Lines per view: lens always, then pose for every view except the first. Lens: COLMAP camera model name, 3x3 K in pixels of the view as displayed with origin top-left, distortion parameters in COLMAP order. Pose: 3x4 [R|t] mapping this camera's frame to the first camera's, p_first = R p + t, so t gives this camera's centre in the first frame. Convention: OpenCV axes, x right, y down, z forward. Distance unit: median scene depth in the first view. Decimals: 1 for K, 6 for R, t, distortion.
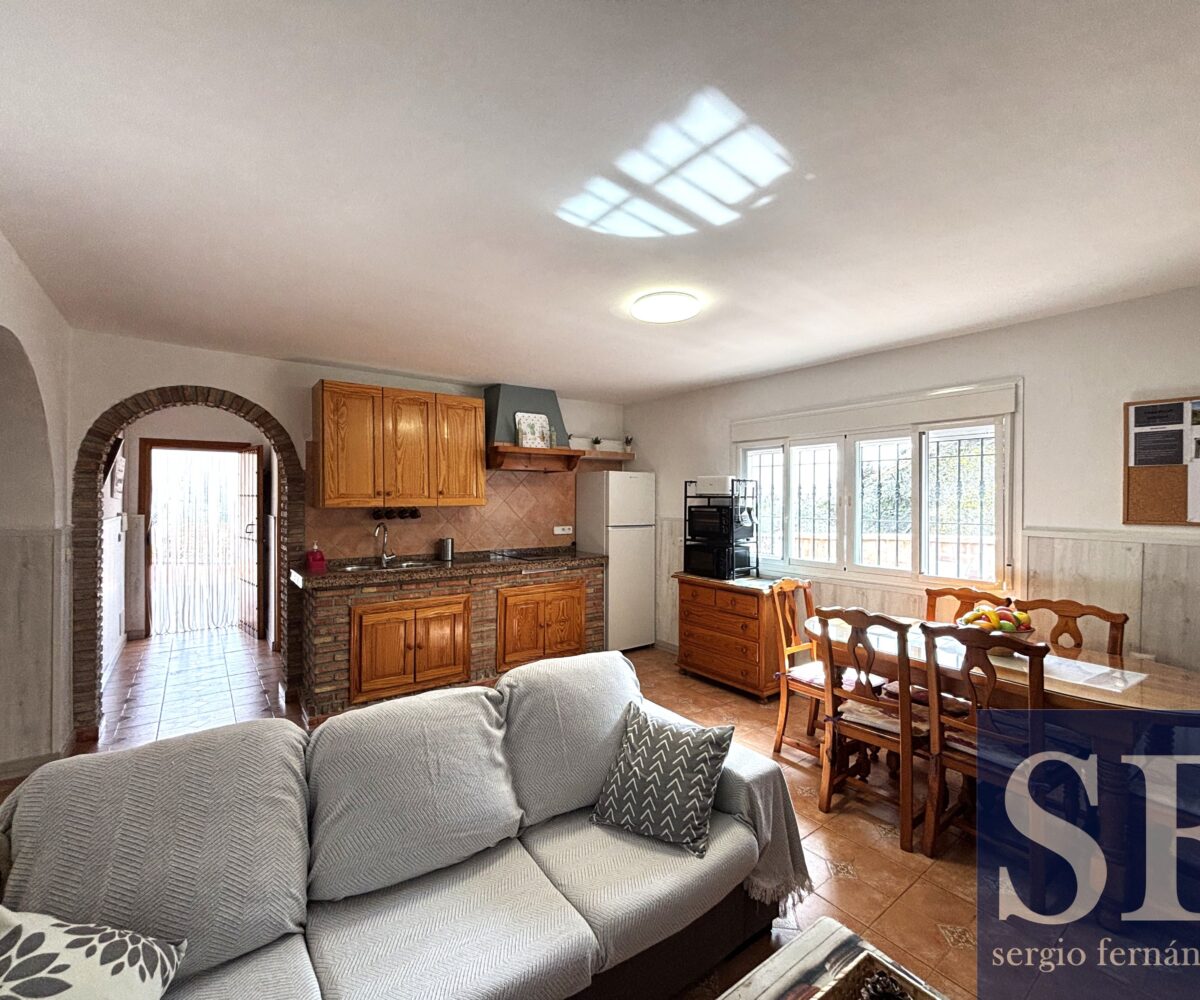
lens RADIAL K [[532.6, 0, 596.6], [0, 532.6, 499.5], [0, 0, 1]] dist [0.010473, -0.001476]
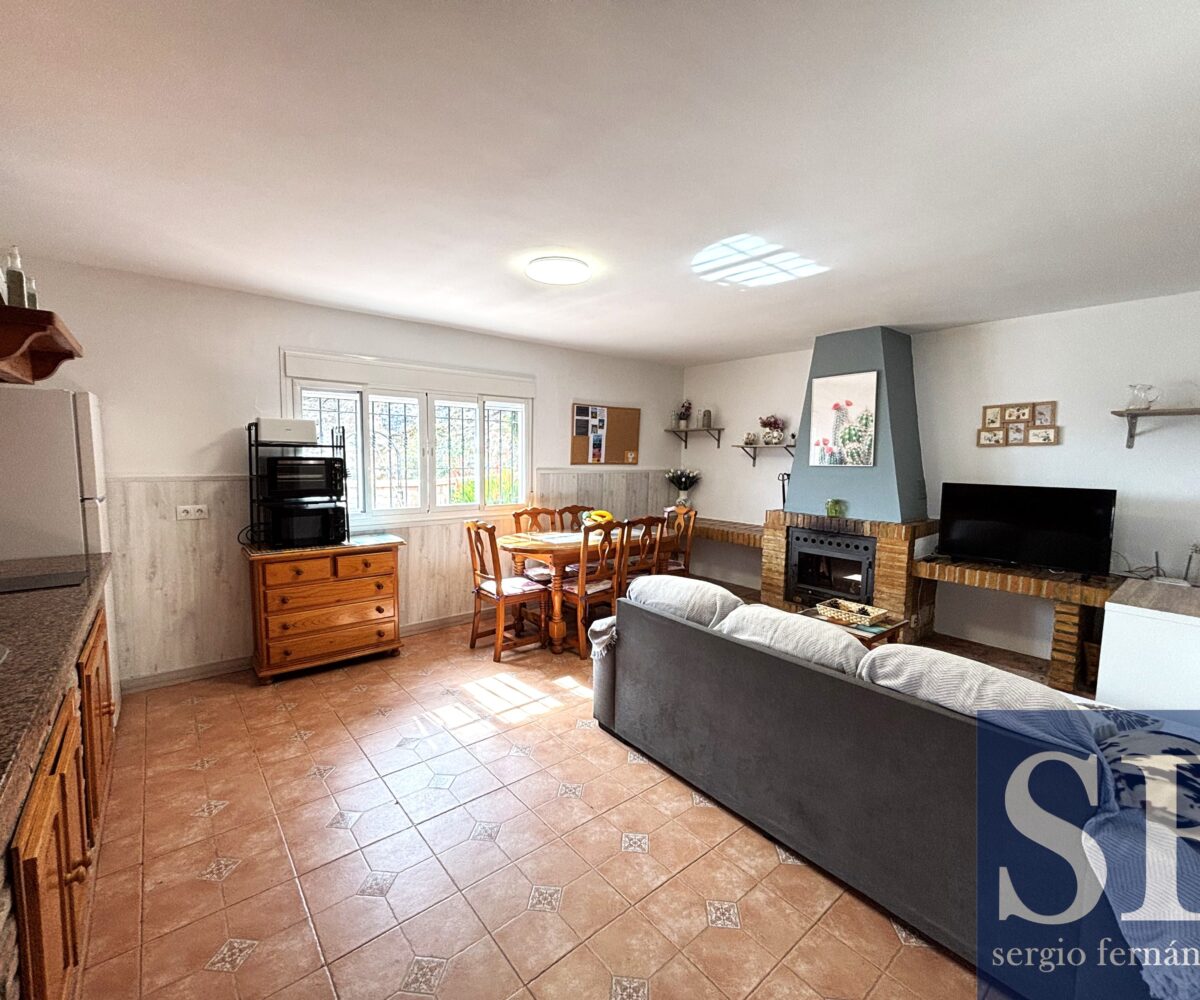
lens RADIAL K [[532.6, 0, 596.8], [0, 532.6, 499.0], [0, 0, 1]] dist [0.010473, -0.001476]
pose [[-0.040949, -0.086553, 0.995405, -0.995064], [-0.011087, 0.996219, 0.086167, 0.001766], [-0.999100, -0.007508, -0.041754, 0.992580]]
